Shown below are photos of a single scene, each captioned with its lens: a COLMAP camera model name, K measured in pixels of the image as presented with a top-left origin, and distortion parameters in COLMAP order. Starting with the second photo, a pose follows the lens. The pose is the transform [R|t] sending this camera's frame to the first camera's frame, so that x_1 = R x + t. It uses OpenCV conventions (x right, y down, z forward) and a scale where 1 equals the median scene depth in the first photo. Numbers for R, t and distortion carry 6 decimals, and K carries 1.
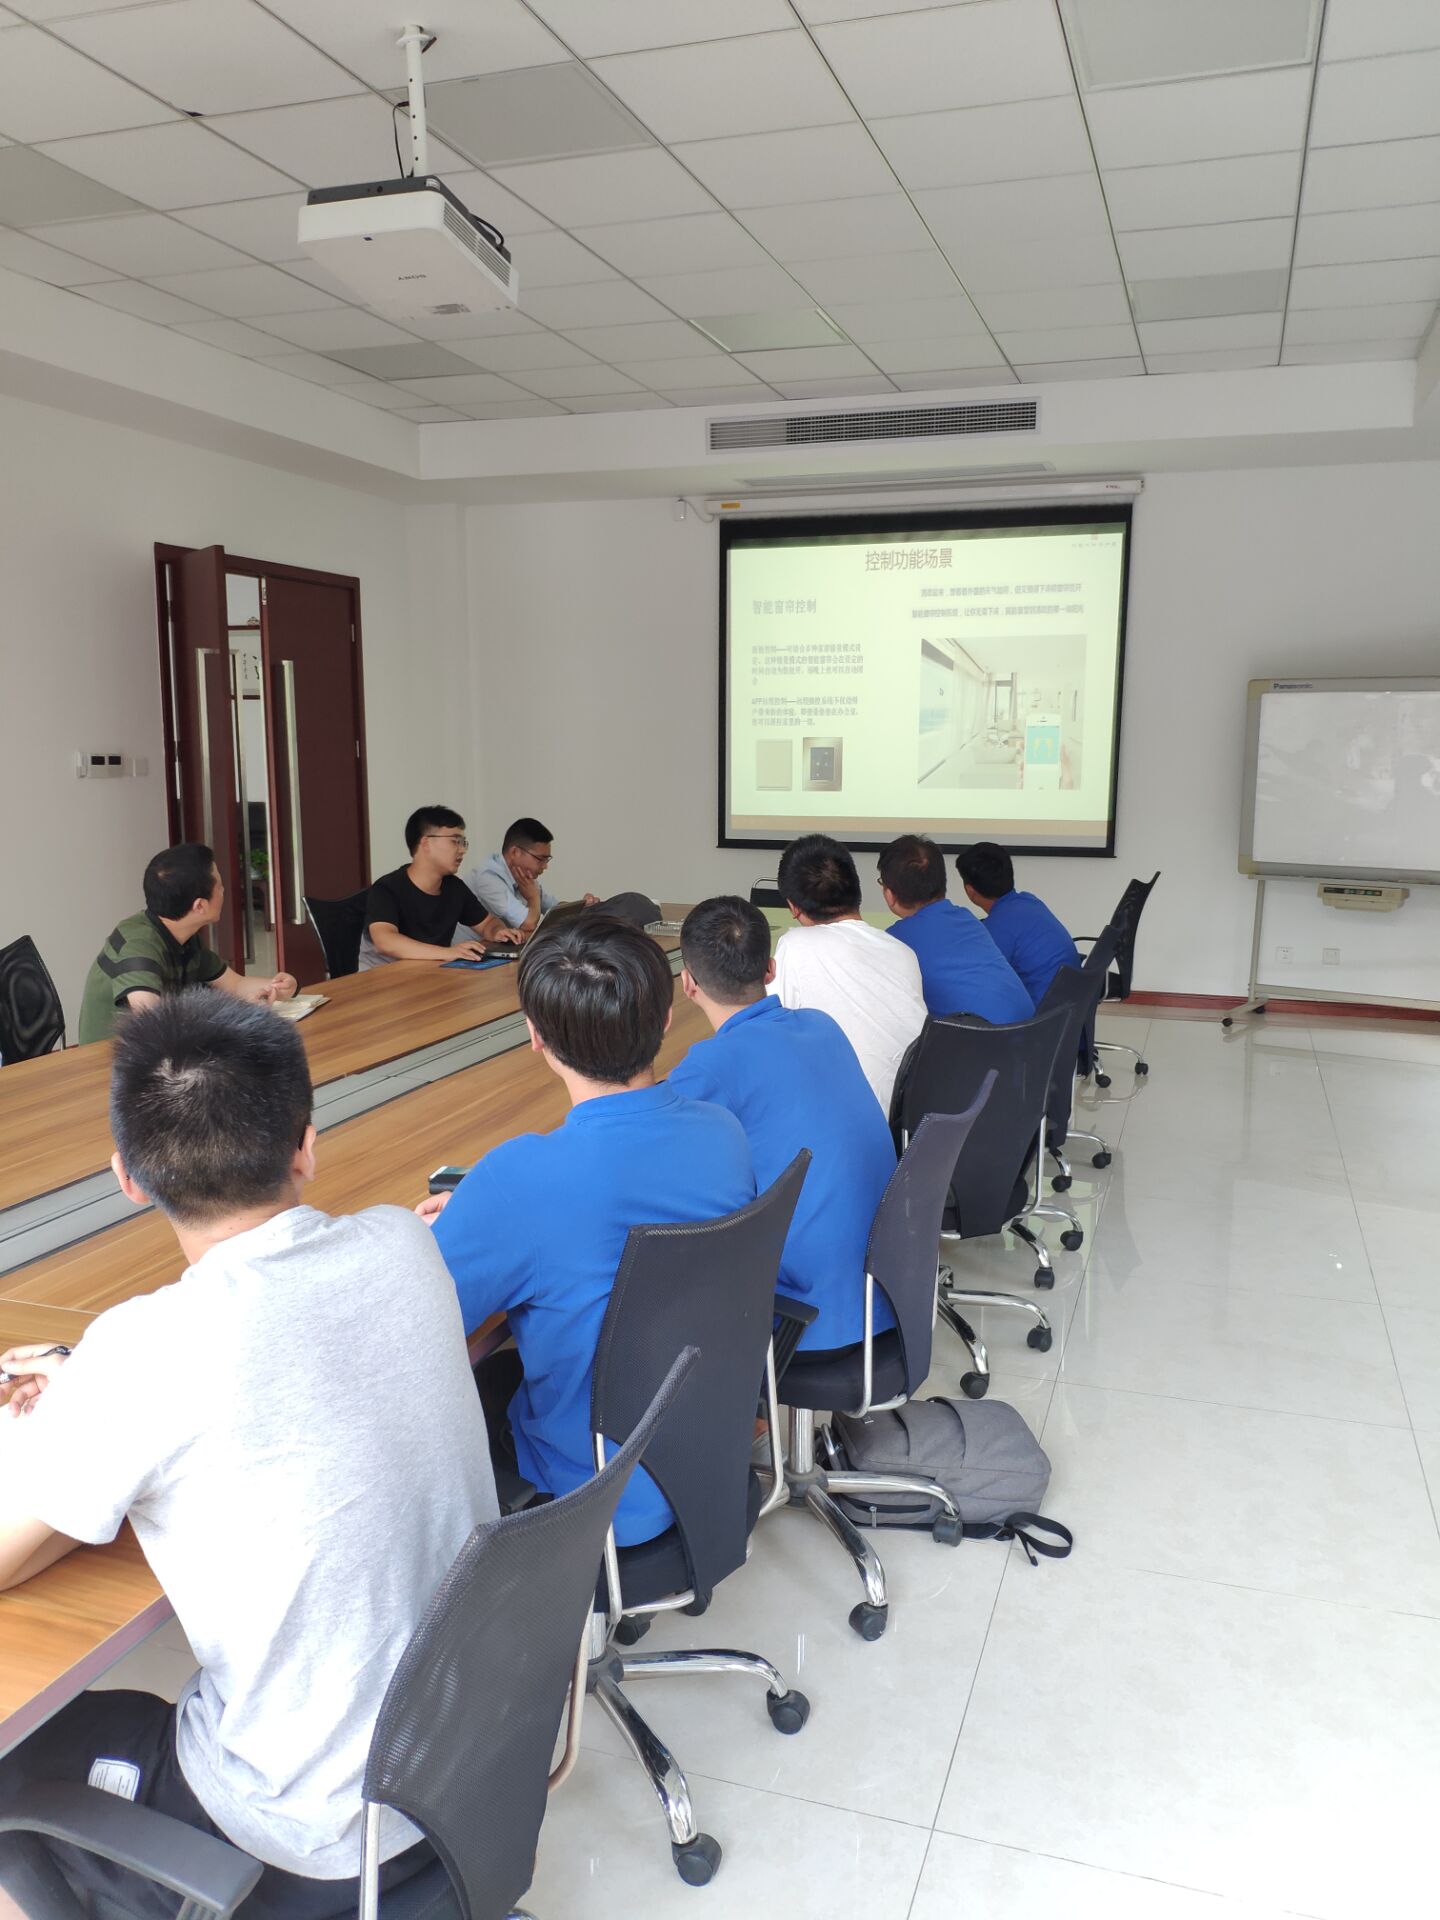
lens RADIAL K [[1449.6, 0, 712.7], [0, 1449.6, 951.2], [0, 0, 1]] dist [0.034869, -0.097818]
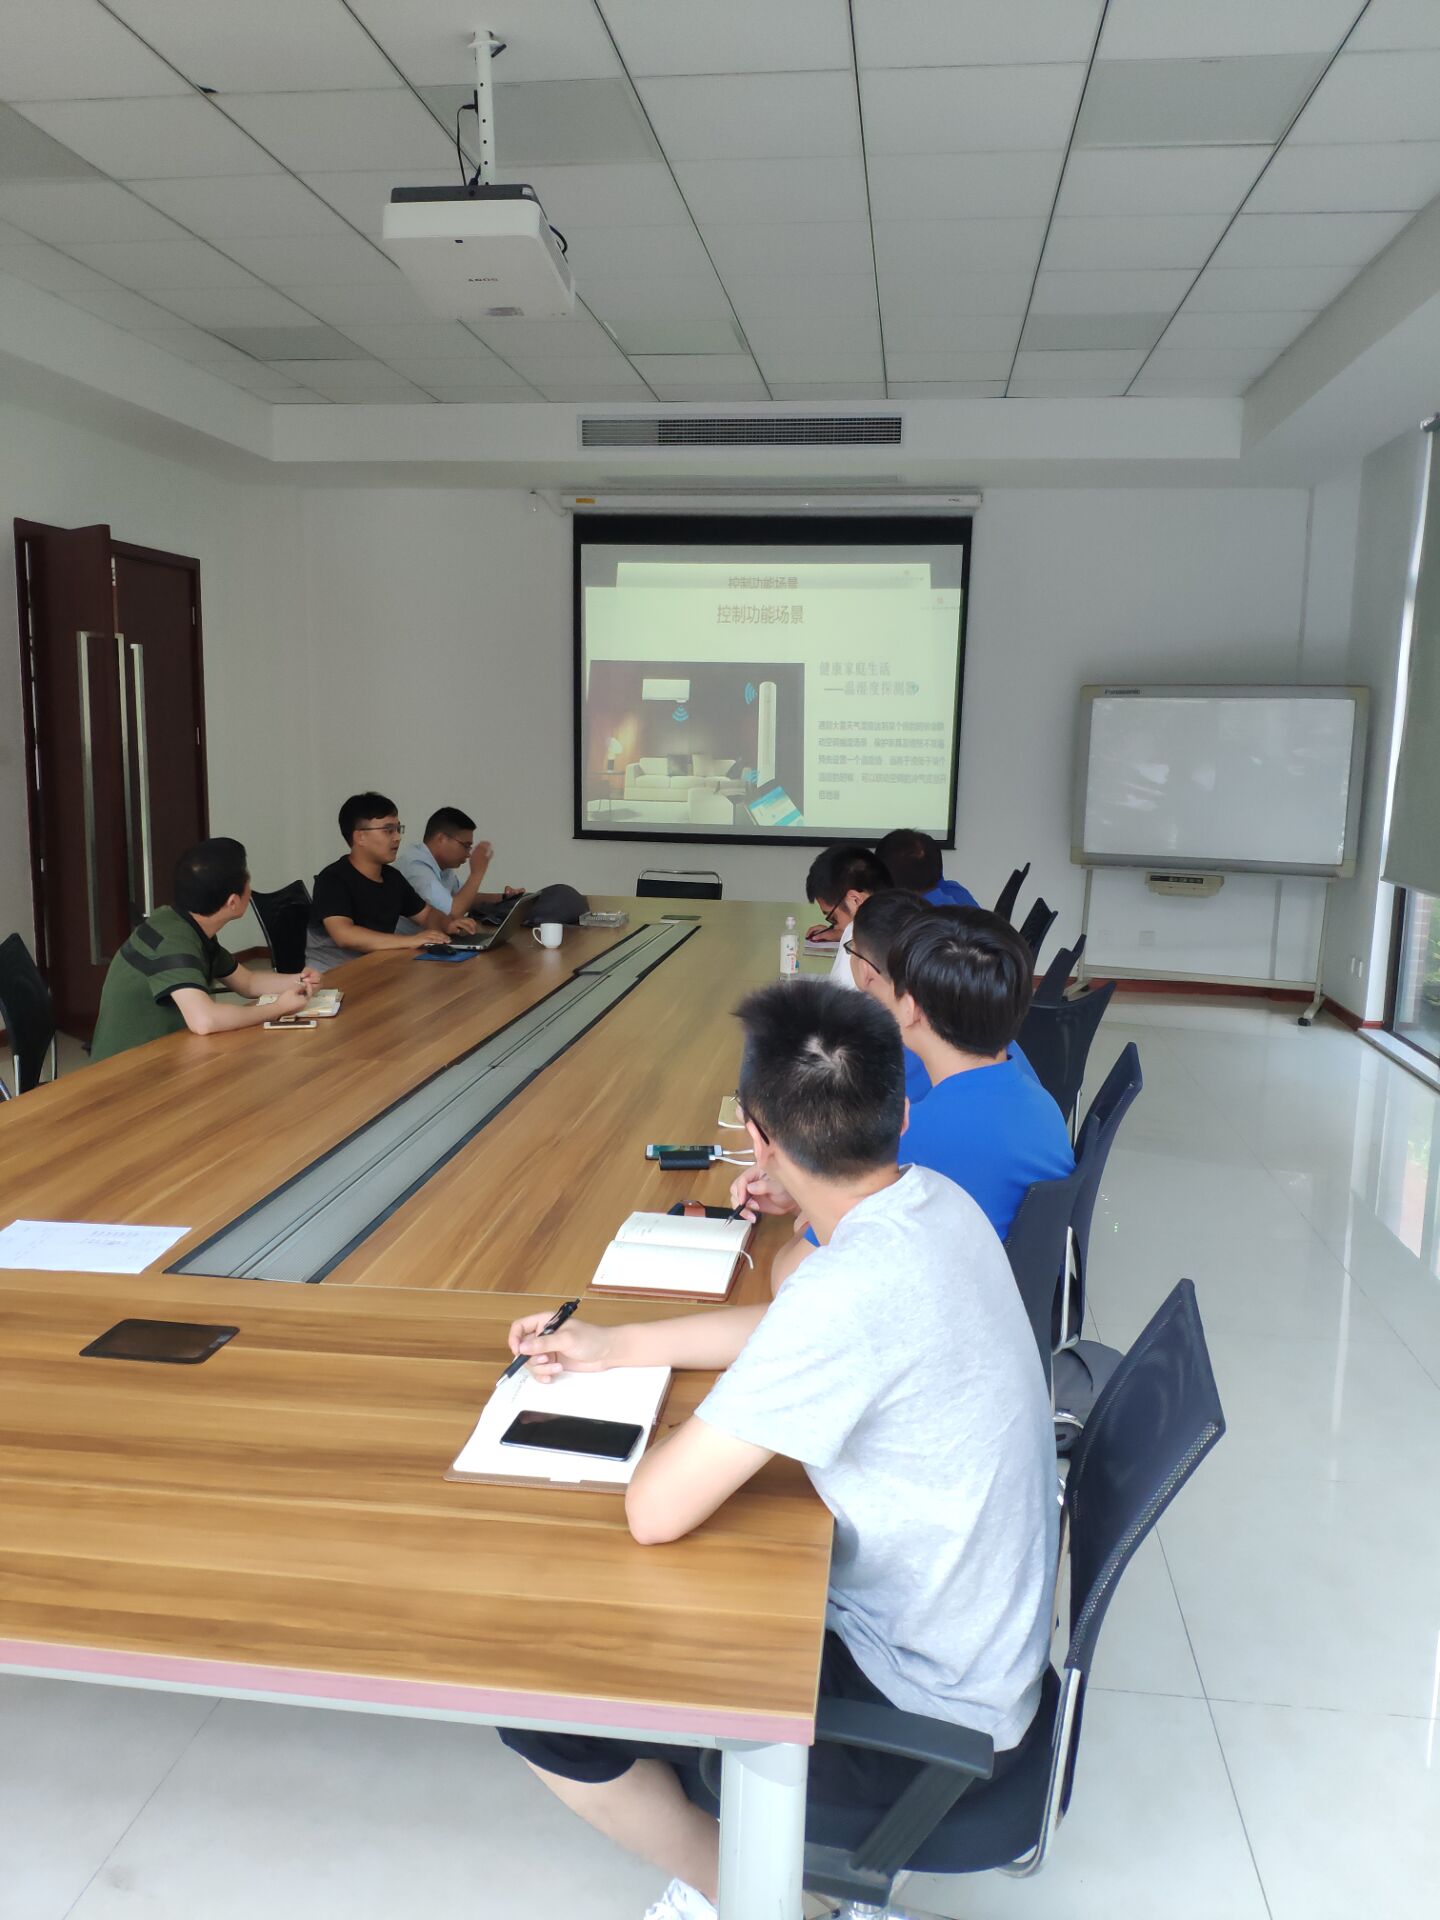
lens RADIAL K [[1449.6, 0, 712.7], [0, 1449.6, 951.2], [0, 0, 1]] dist [0.034869, -0.097818]
pose [[0.982047, -0.014729, 0.188062, -0.122440], [0.013412, 0.999876, 0.008273, -0.000549], [-0.188161, -0.005602, 0.982122, -0.014951]]
